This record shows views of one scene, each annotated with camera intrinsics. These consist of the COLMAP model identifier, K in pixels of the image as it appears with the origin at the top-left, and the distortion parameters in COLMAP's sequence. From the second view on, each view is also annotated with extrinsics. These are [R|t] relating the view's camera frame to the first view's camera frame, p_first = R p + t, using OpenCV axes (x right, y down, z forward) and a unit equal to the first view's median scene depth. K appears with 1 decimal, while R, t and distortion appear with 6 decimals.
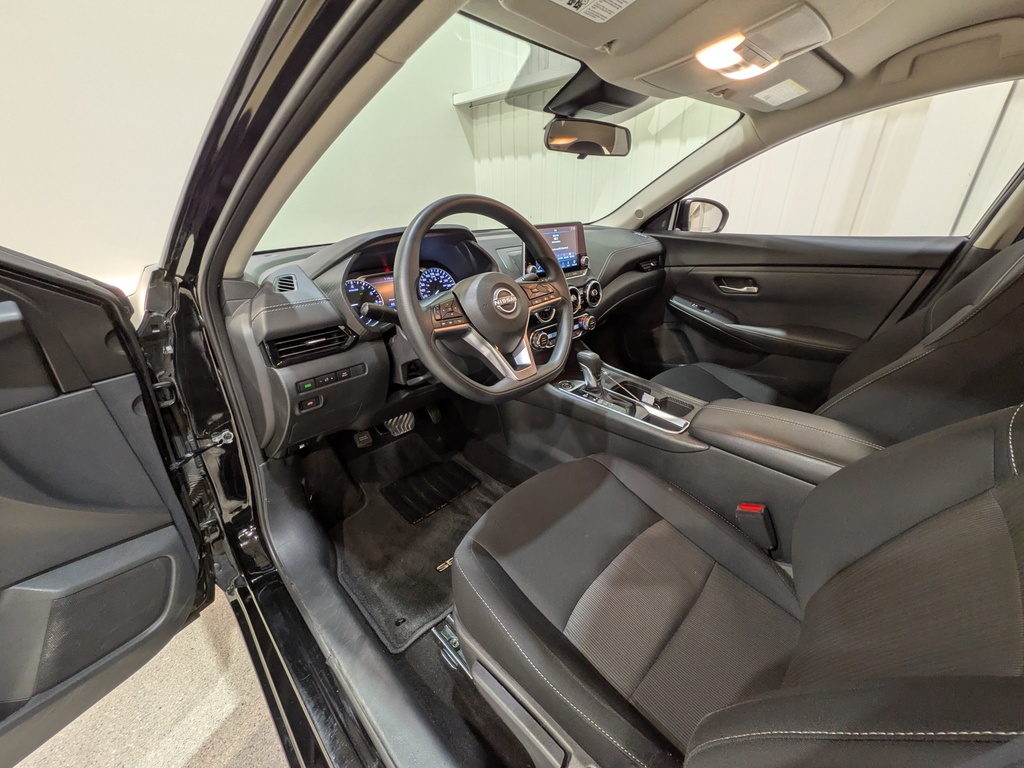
lens RADIAL K [[406.2, 0, 516.9], [0, 406.2, 381.5], [0, 0, 1]] dist [-0.000544, -0.000282]
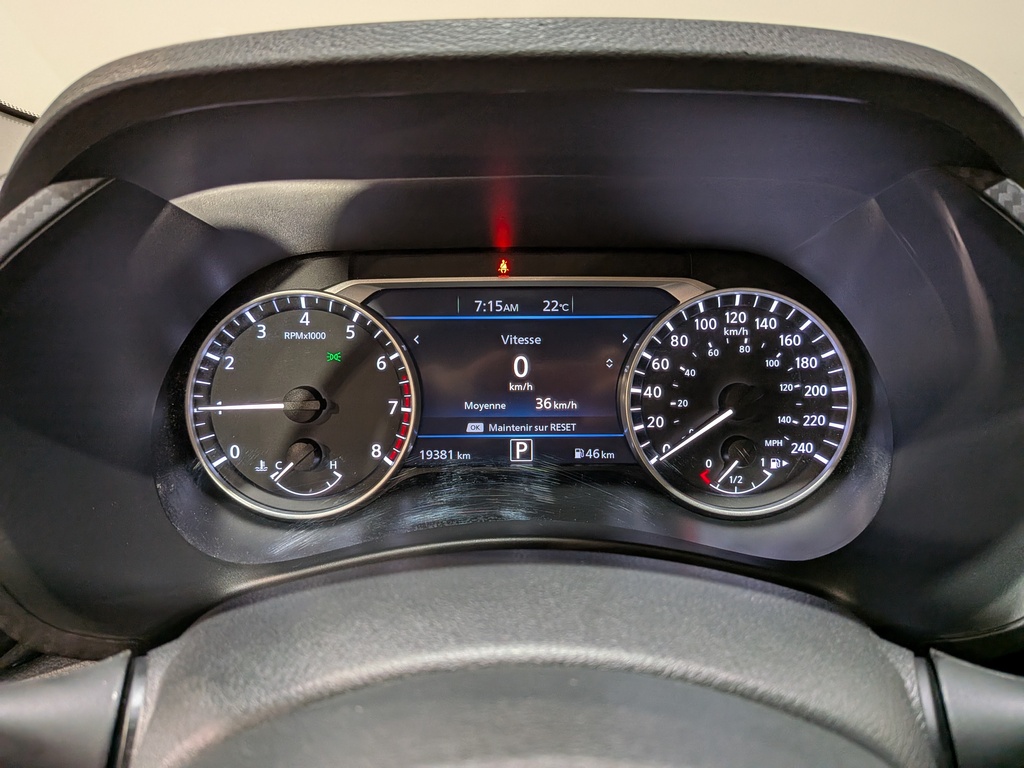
lens RADIAL K [[746.7, 0, 513.4], [0, 746.7, 380.1], [0, 0, 1]] dist [0.065360, -0.116052]
pose [[0.702102, 0.298865, -0.646323, -0.042130], [-0.301067, 0.947131, 0.110912, -0.235536], [0.645300, 0.116715, 0.754961, 0.643308]]
